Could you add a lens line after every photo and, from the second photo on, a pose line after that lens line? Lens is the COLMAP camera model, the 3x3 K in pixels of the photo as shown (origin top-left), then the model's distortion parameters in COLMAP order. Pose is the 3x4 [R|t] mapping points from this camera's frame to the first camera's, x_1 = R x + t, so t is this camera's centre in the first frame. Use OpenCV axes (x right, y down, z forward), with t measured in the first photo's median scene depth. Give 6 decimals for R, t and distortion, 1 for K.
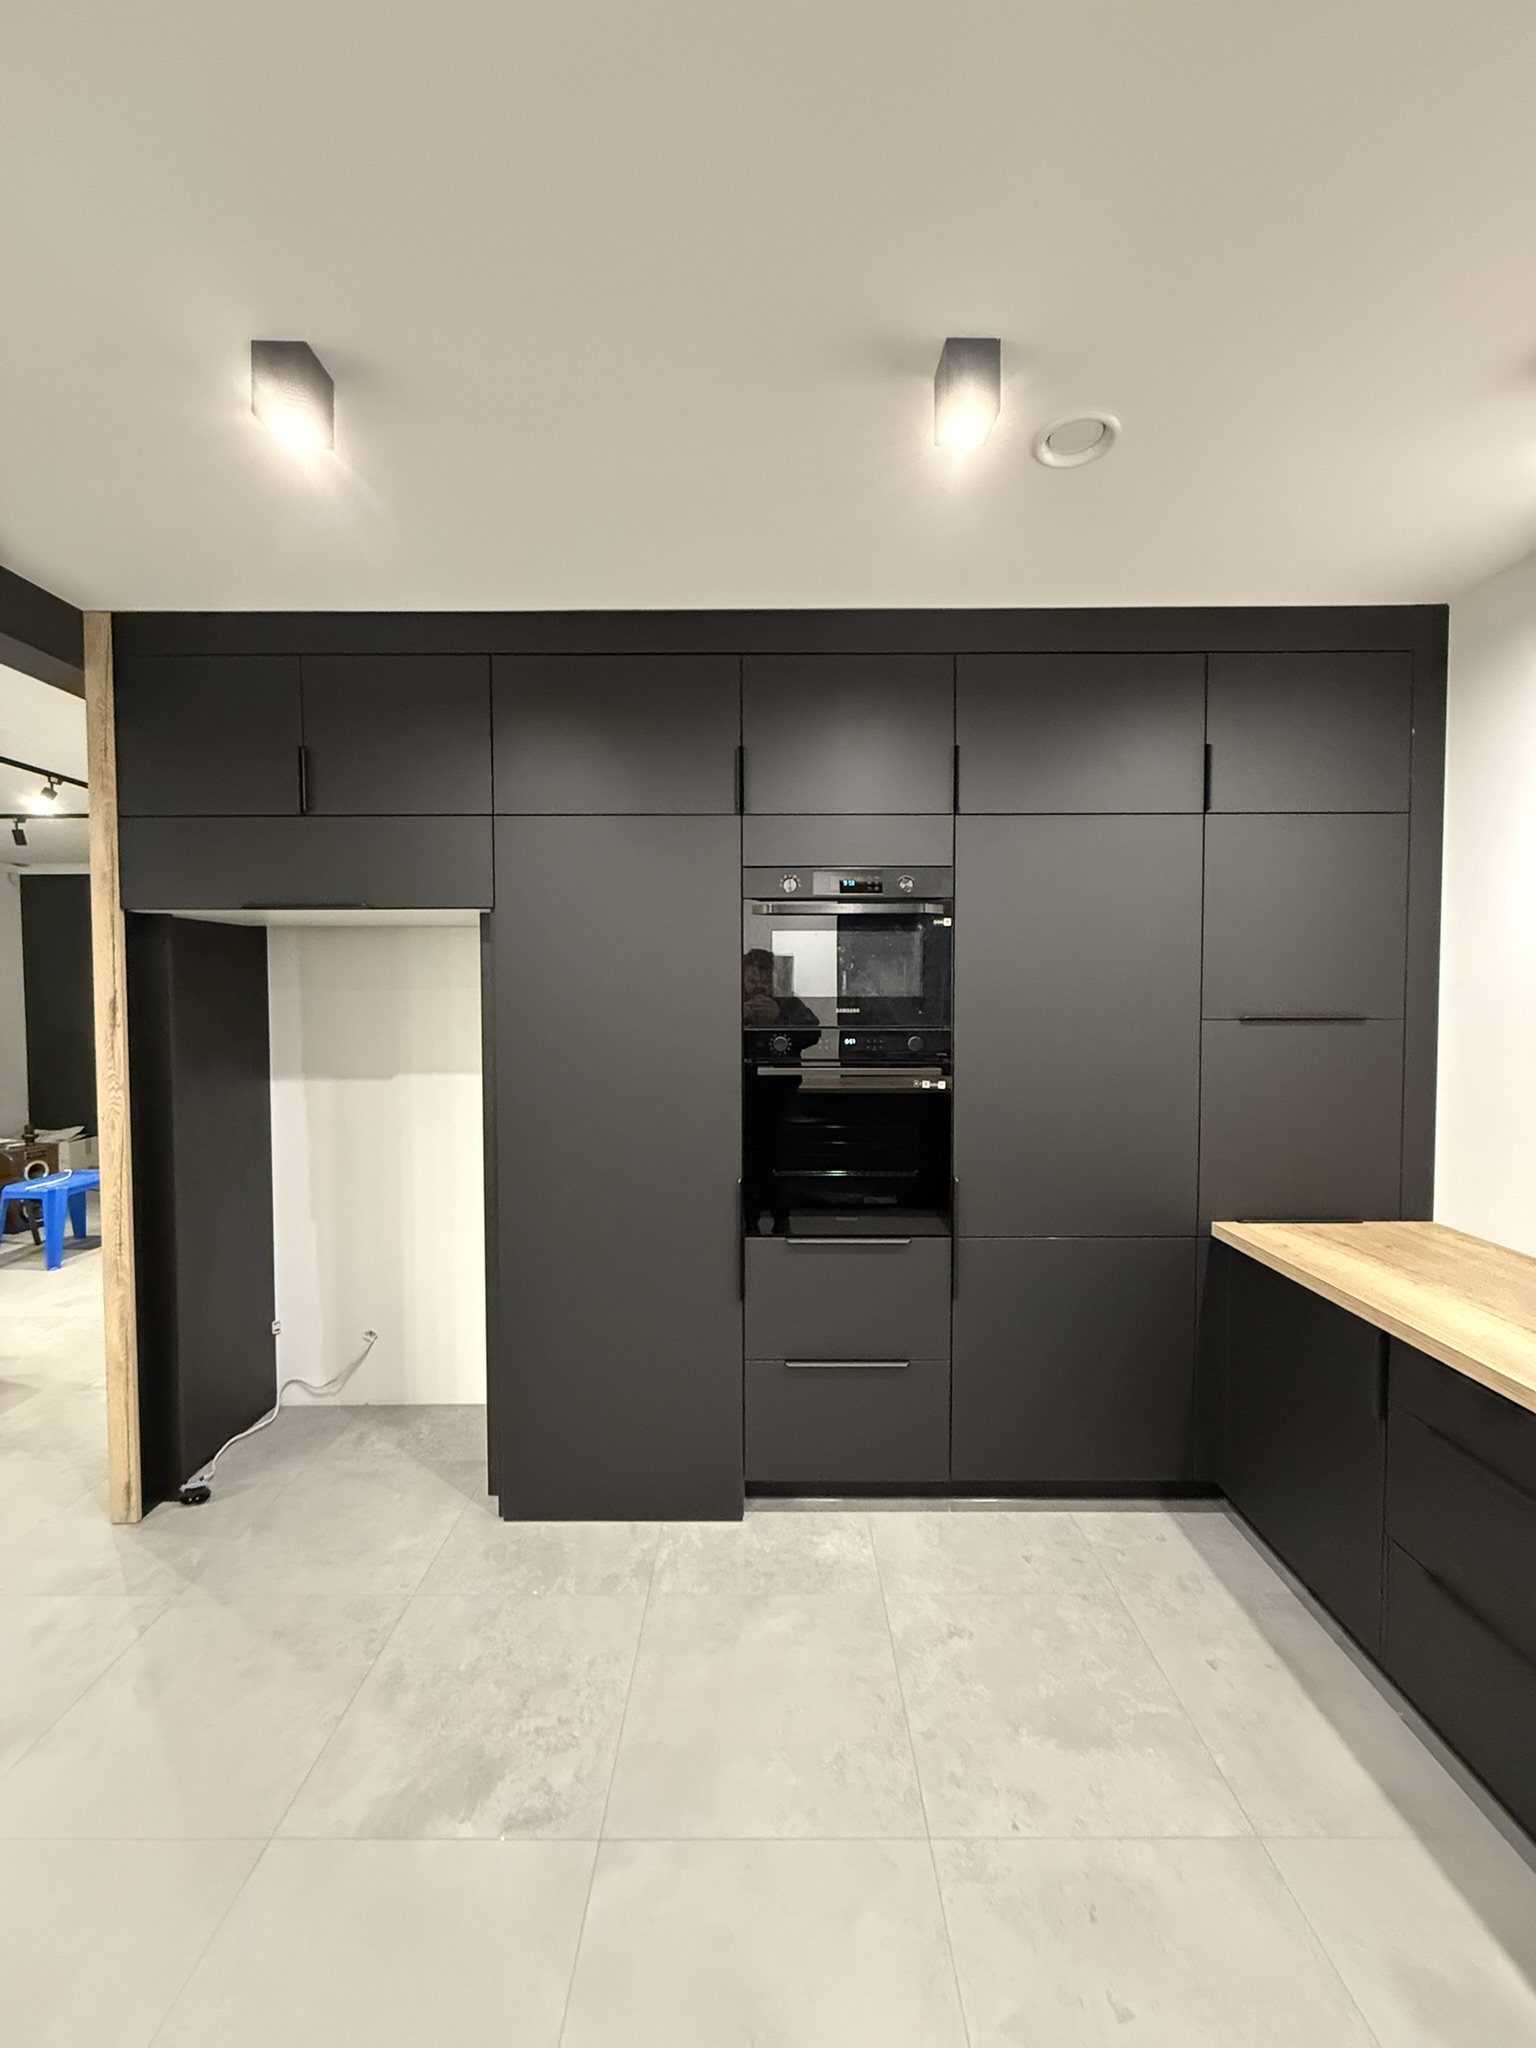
lens RADIAL K [[812.0, 0, 767.3], [0, 812.0, 1017.4], [0, 0, 1]] dist [-0.000420, -0.000213]
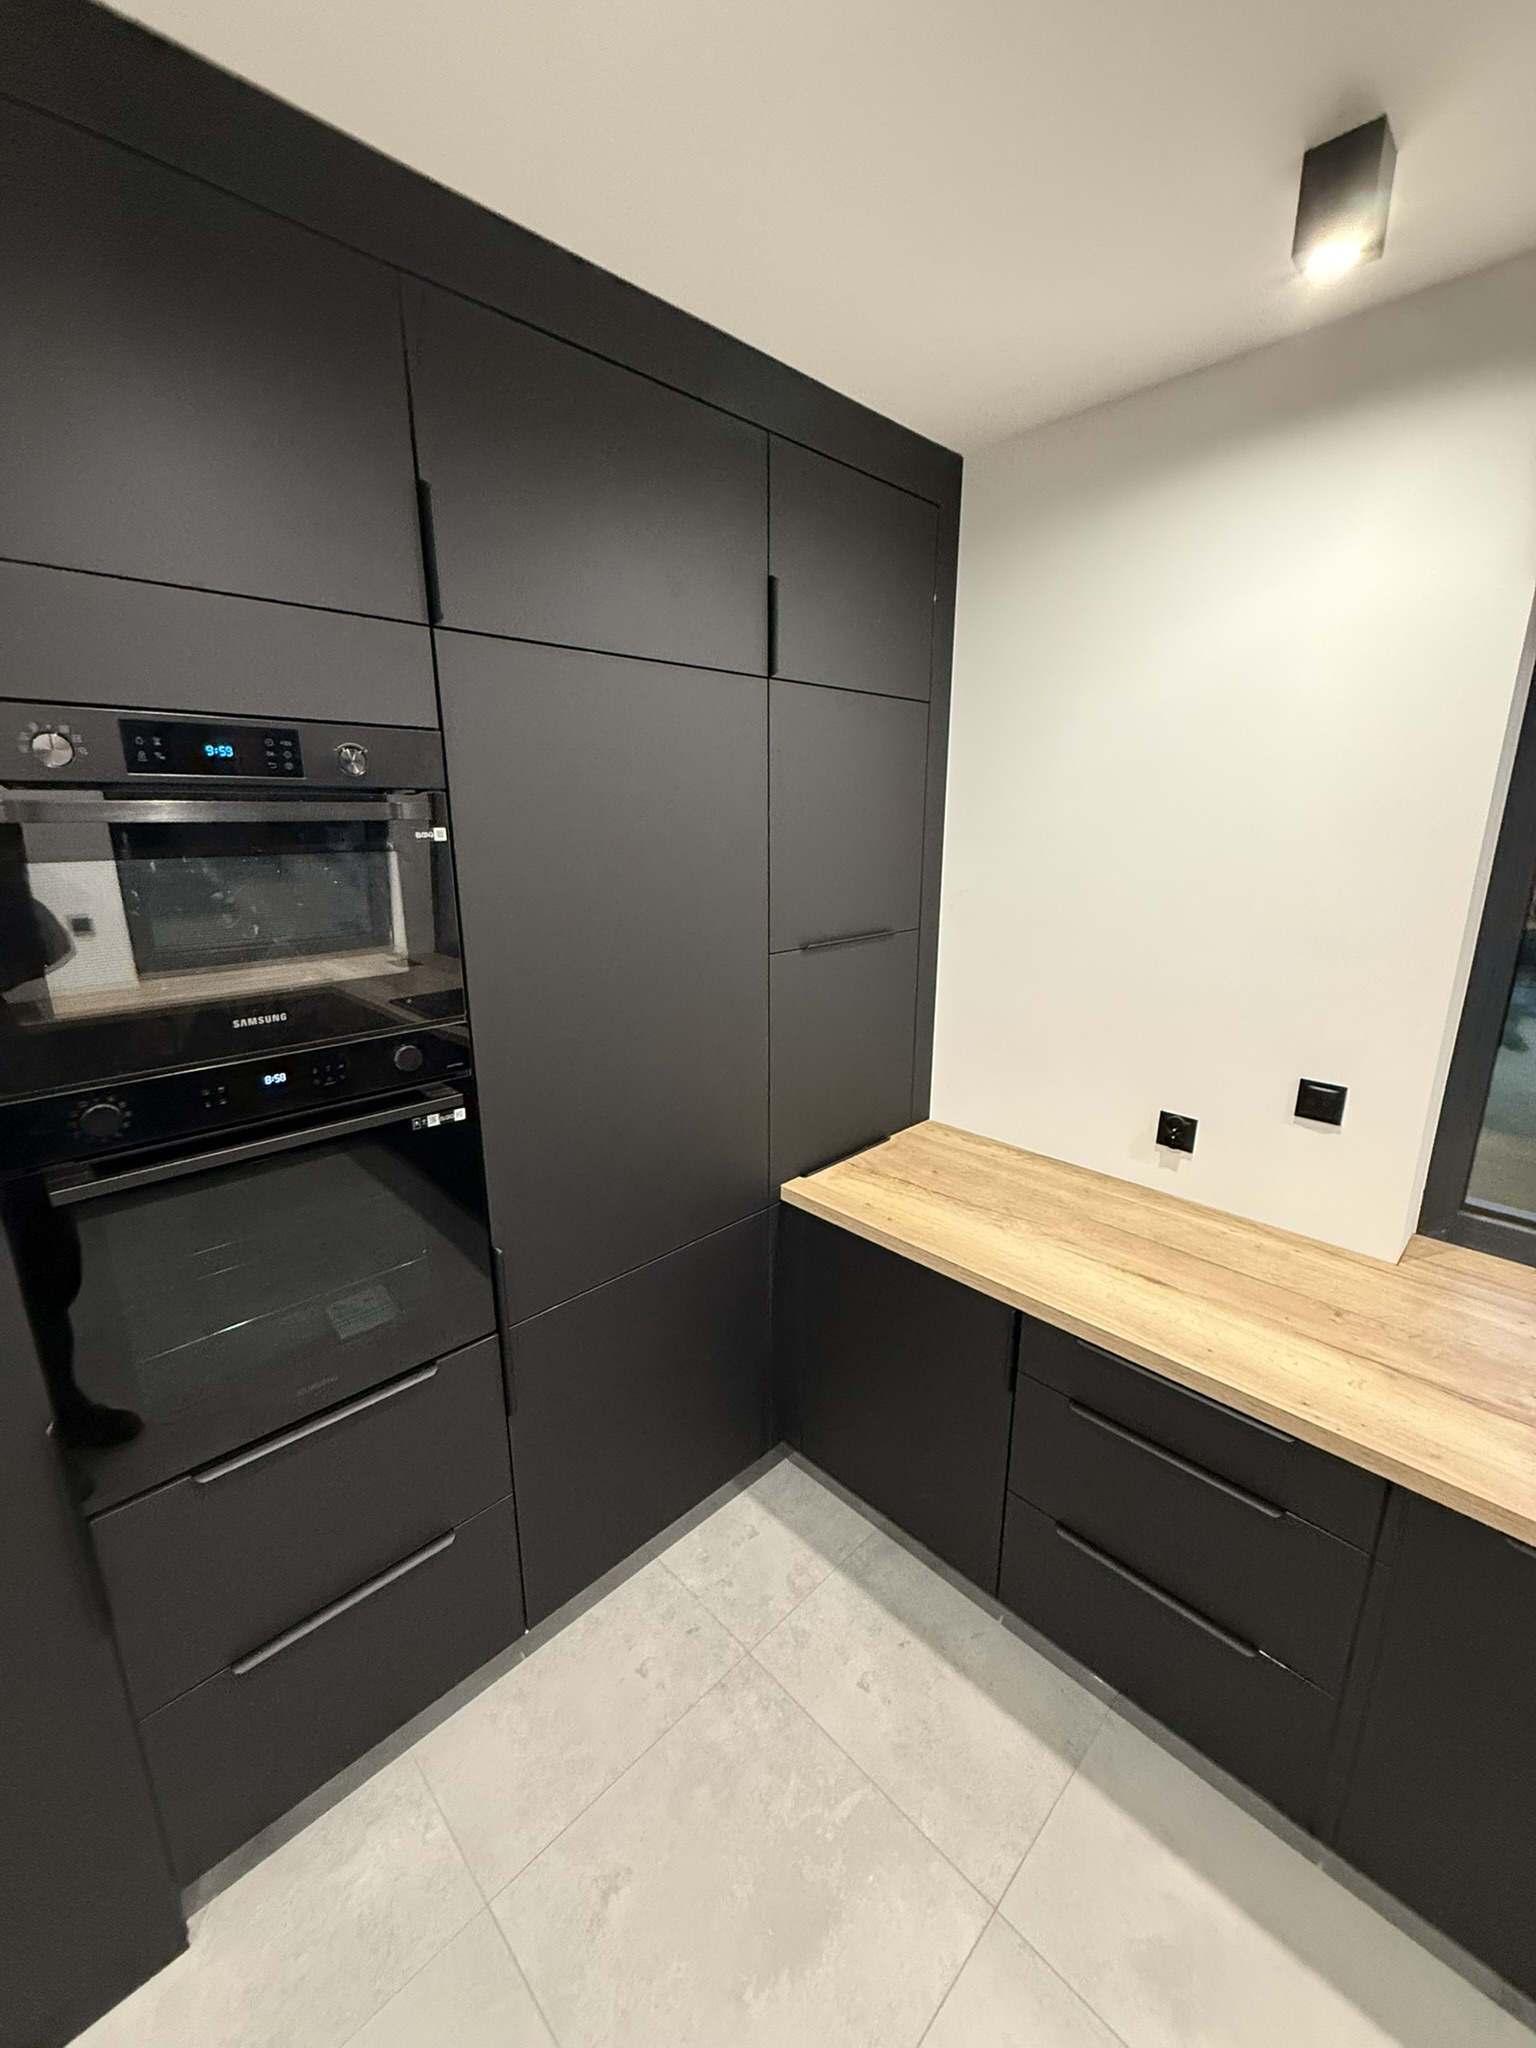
lens RADIAL K [[812.0, 0, 767.3], [0, 812.0, 1017.4], [0, 0, 1]] dist [-0.000420, -0.000213]
pose [[0.713539, -0.171231, 0.679369, -0.017627], [0.024147, 0.975109, 0.220409, -0.120396], [-0.700200, -0.140866, 0.699913, 0.469586]]
